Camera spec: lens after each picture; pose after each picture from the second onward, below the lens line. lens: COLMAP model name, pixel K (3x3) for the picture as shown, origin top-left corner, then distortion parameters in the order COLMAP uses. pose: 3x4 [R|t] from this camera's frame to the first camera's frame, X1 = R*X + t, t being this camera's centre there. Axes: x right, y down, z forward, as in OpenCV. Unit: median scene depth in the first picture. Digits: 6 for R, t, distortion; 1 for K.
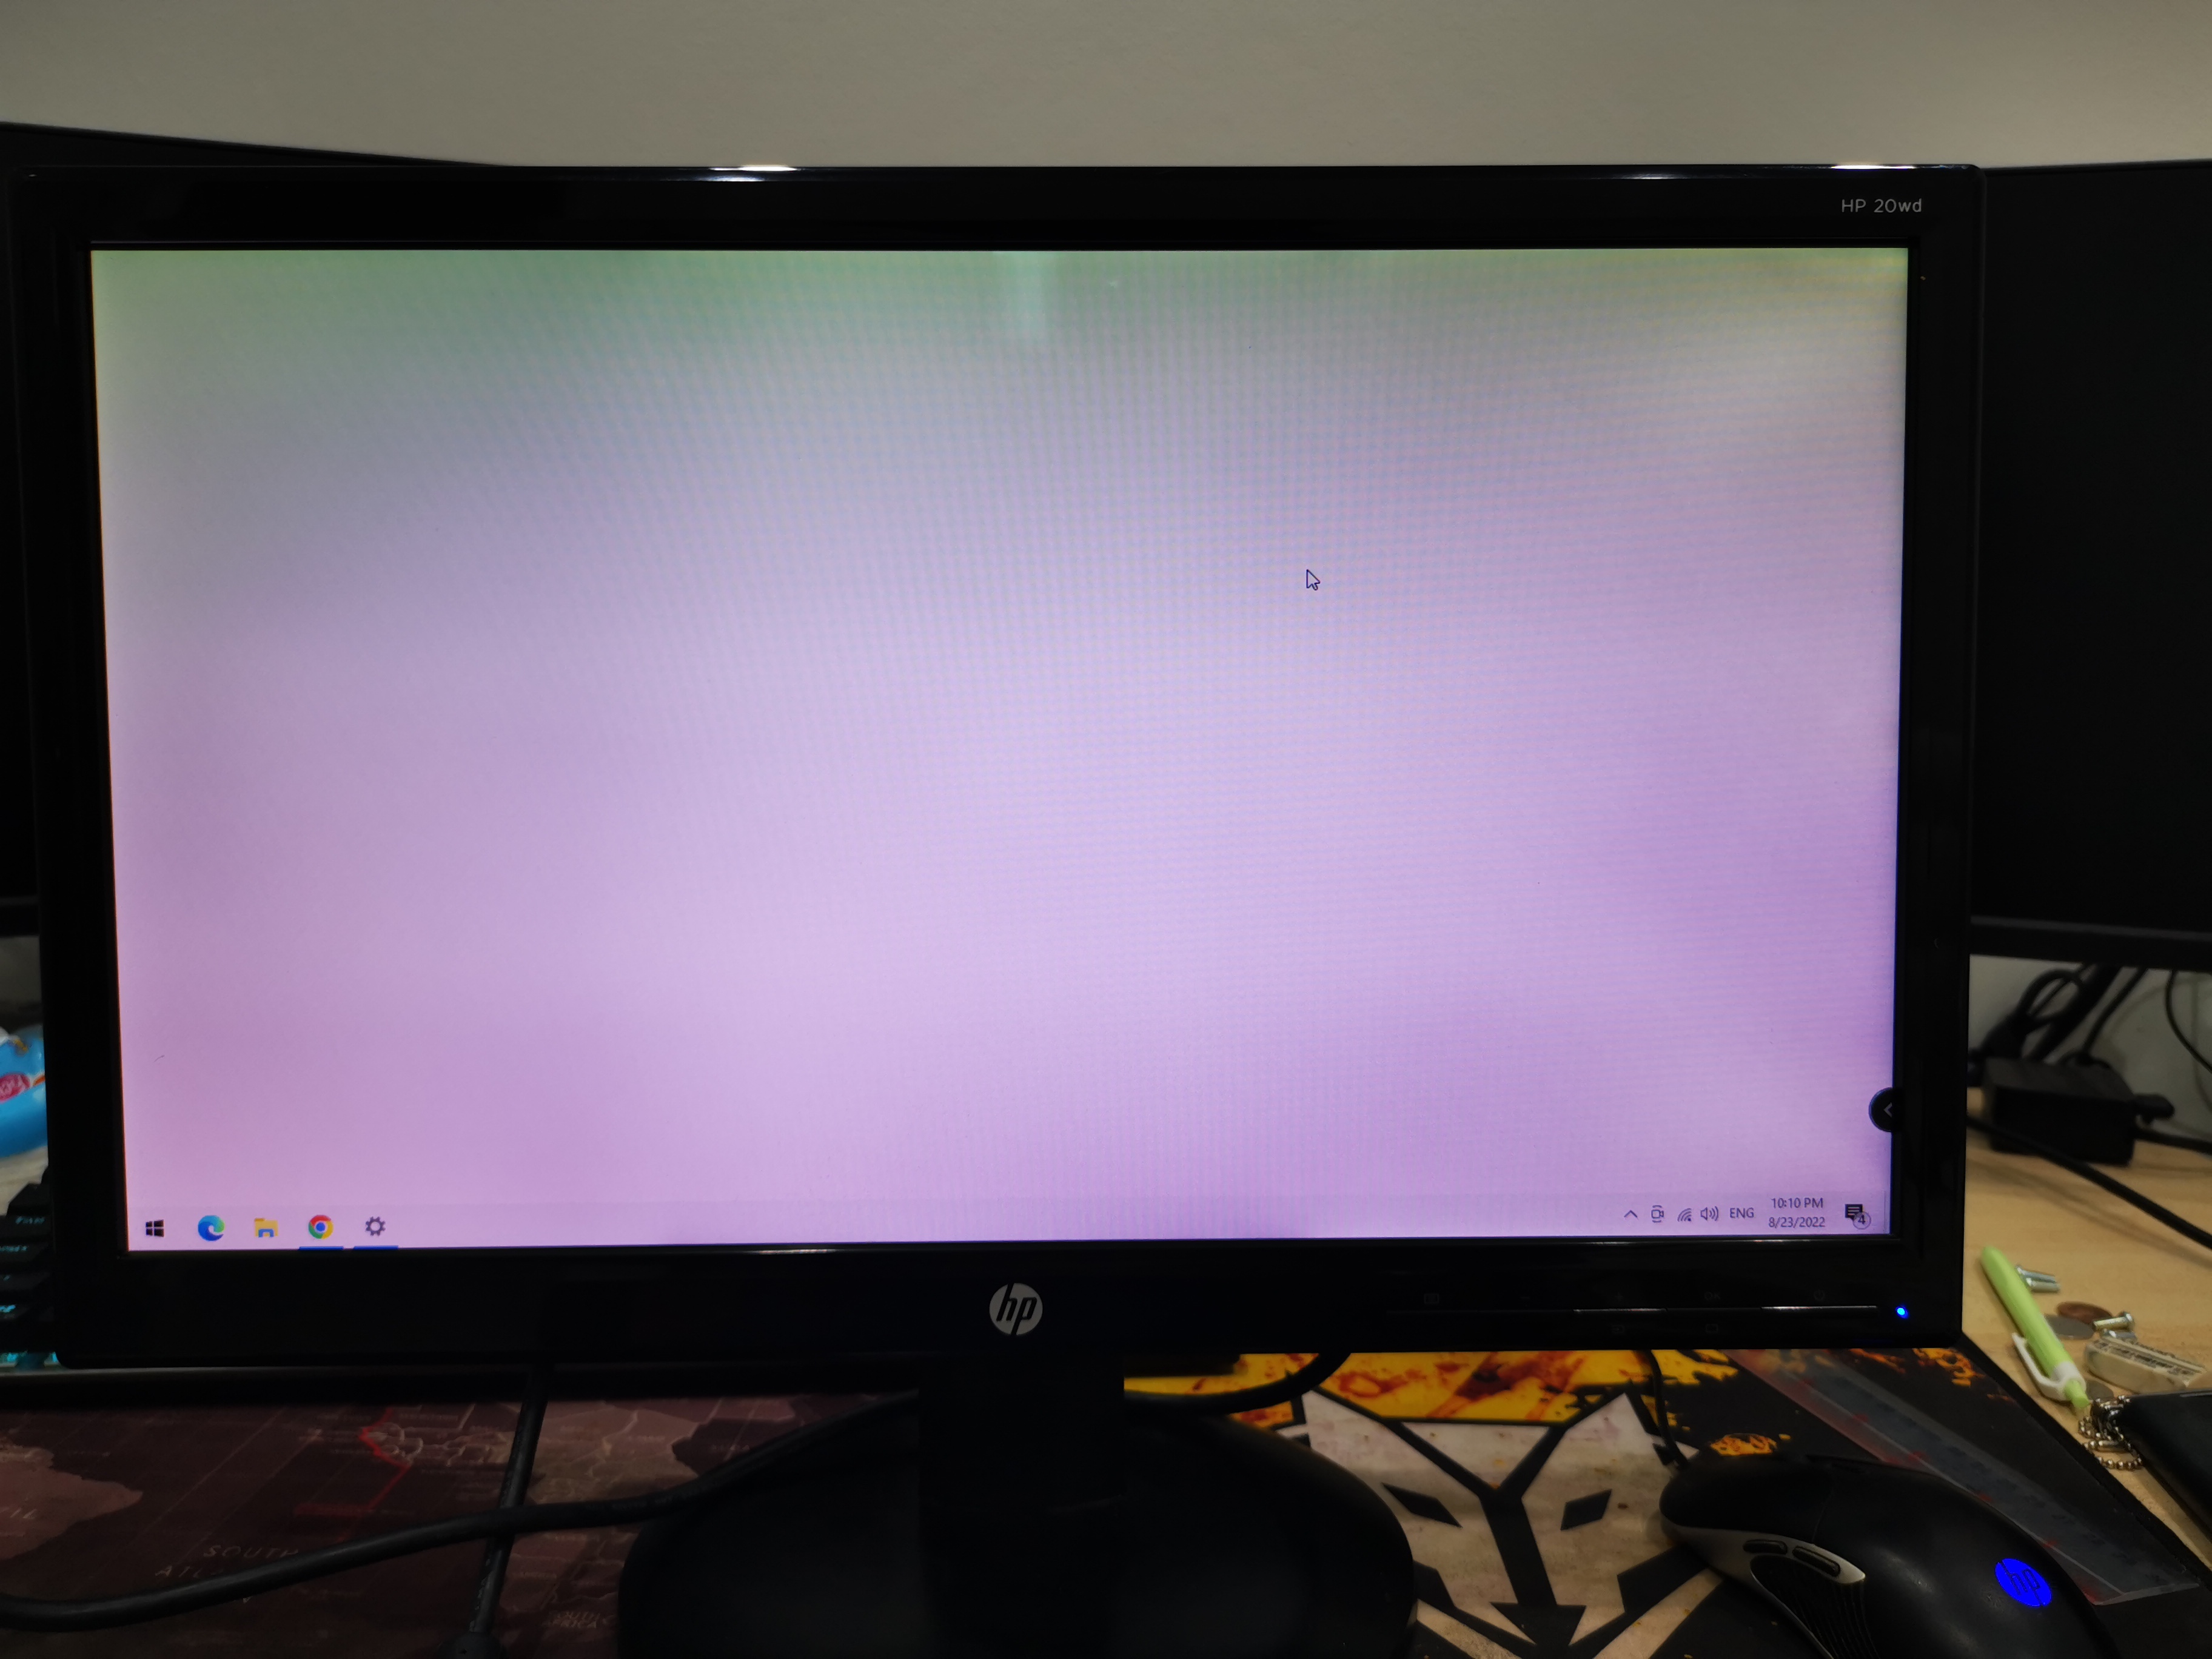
lens RADIAL K [[1839.2, 0, 1102.0], [0, 1839.2, 832.0], [0, 0, 1]] dist [0.023634, -0.026602]
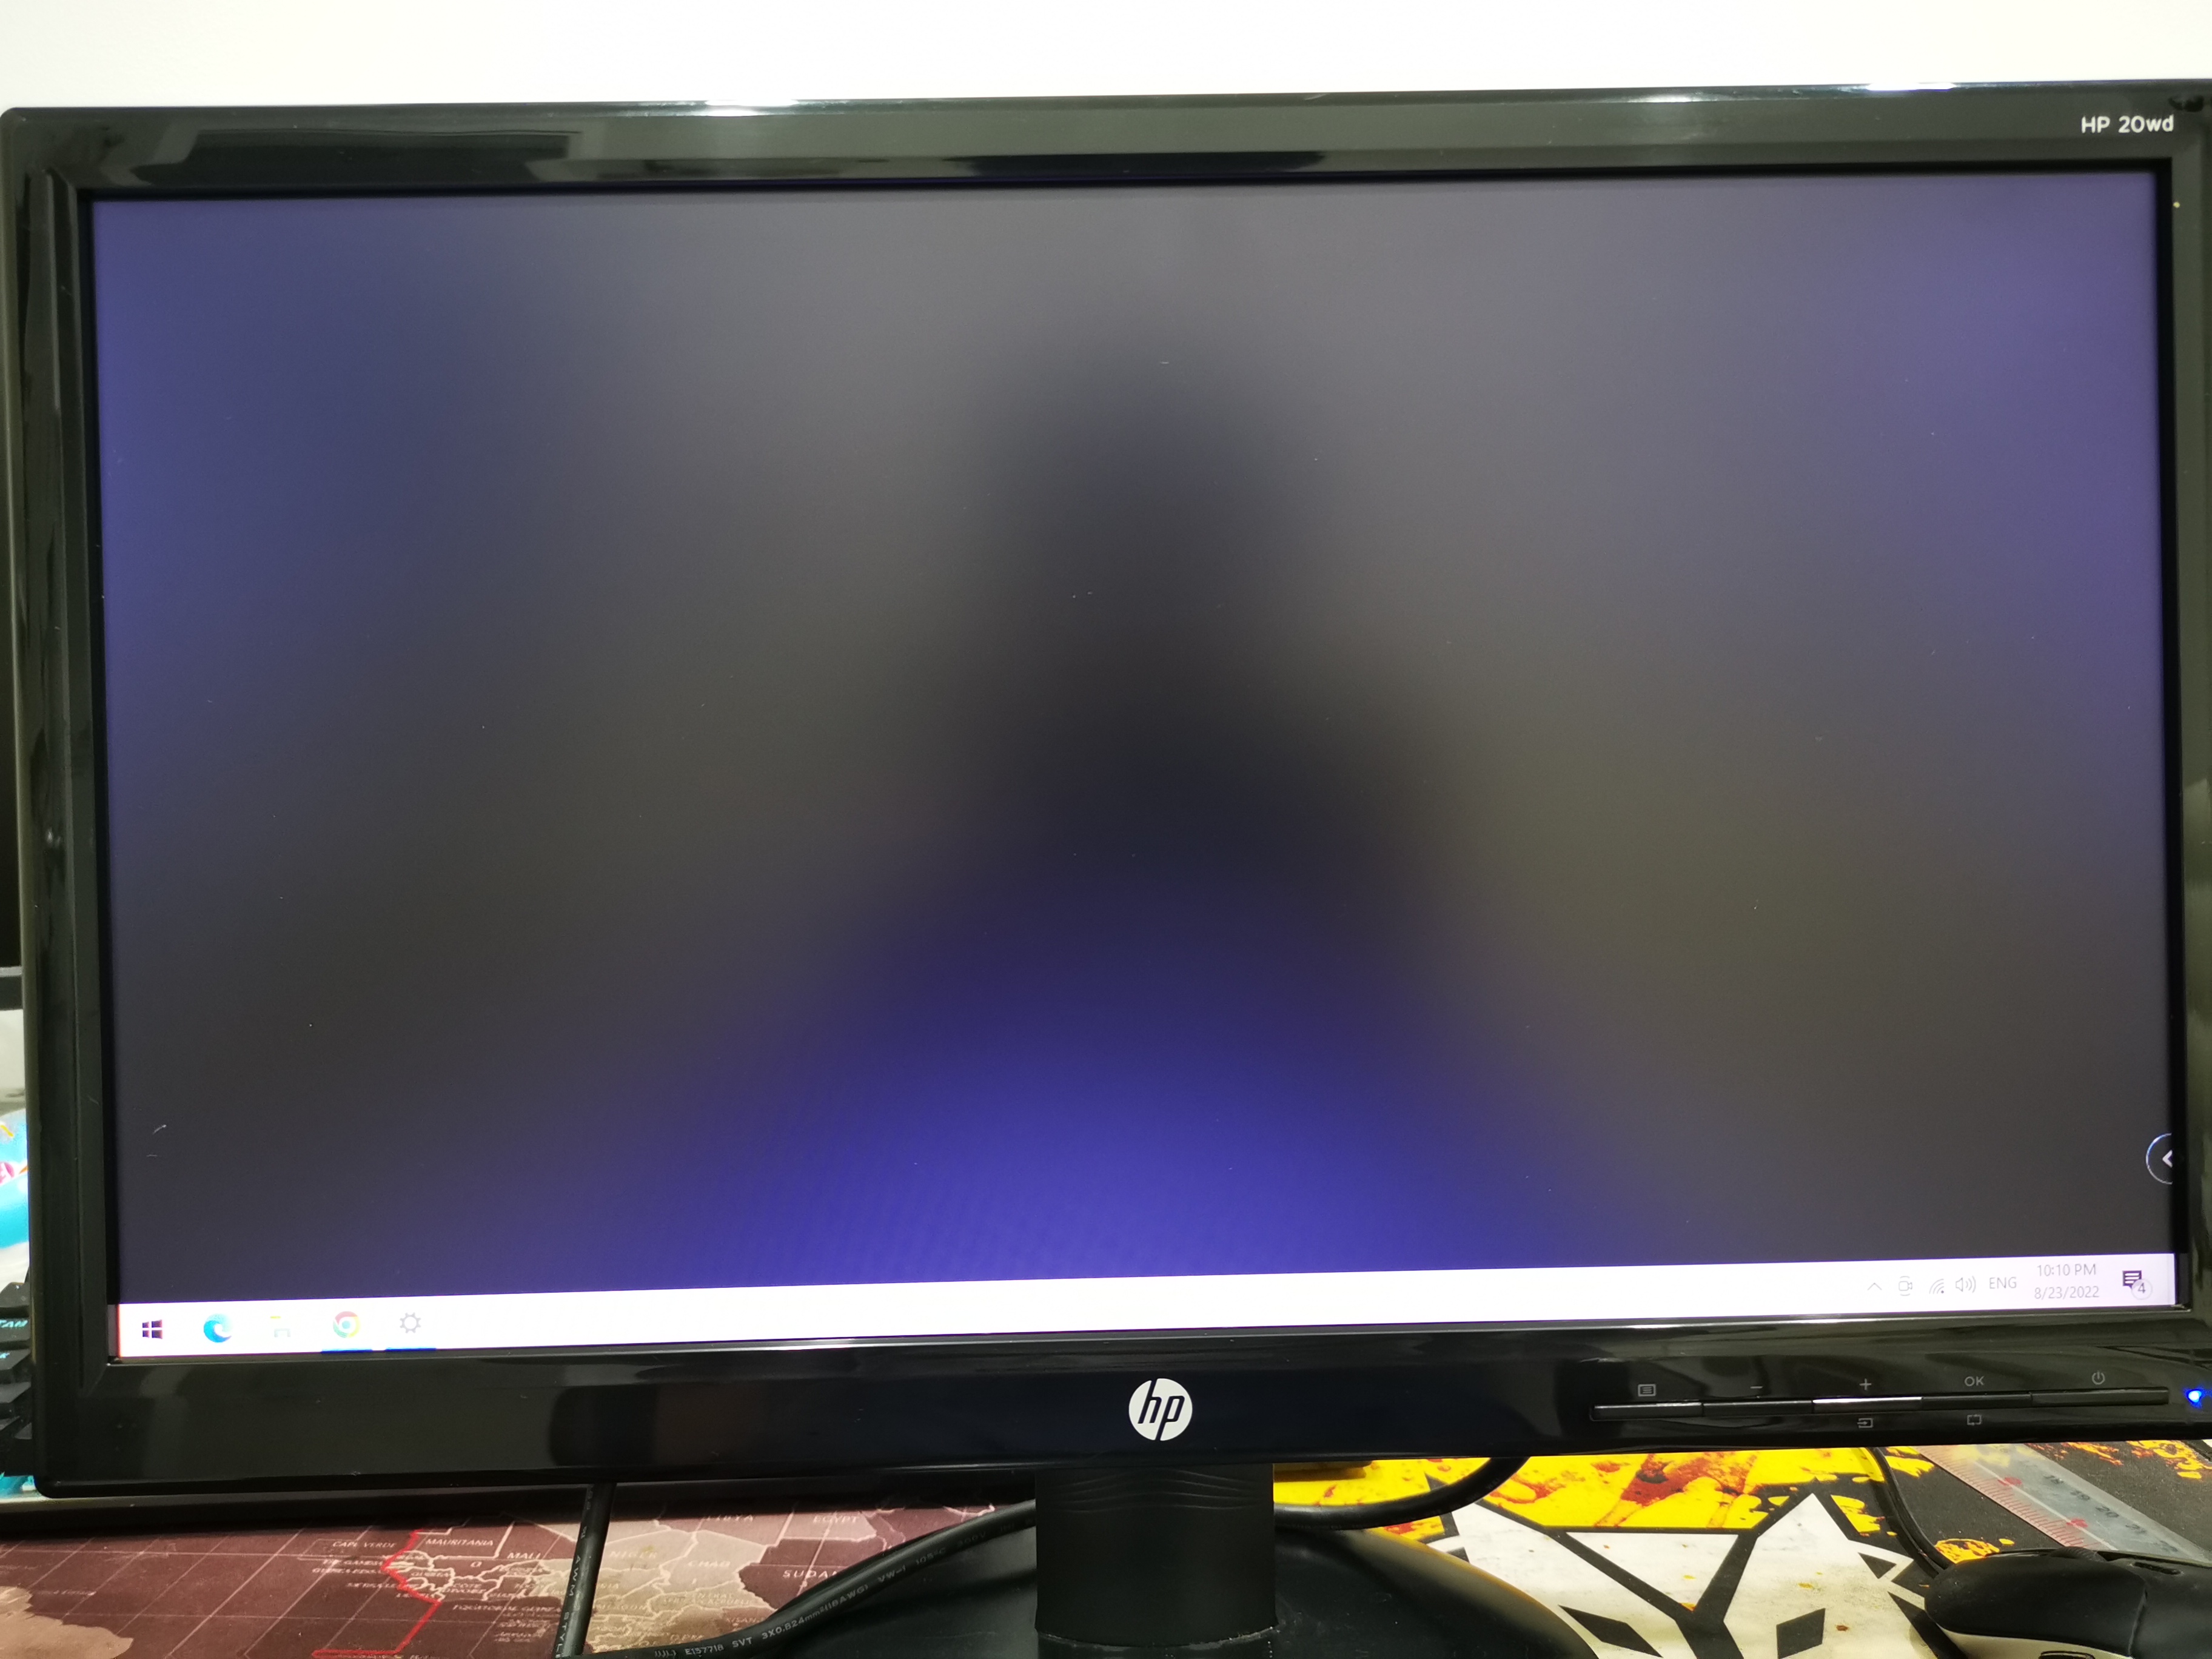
lens RADIAL K [[1839.2, 0, 1111.0], [0, 1839.2, 826.5], [0, 0, 1]] dist [0.023634, -0.026602]
pose [[0.999891, -0.014182, 0.004074, -0.055452], [0.014366, 0.998669, -0.049535, 0.025134], [-0.003366, 0.049588, 0.998764, 0.106926]]
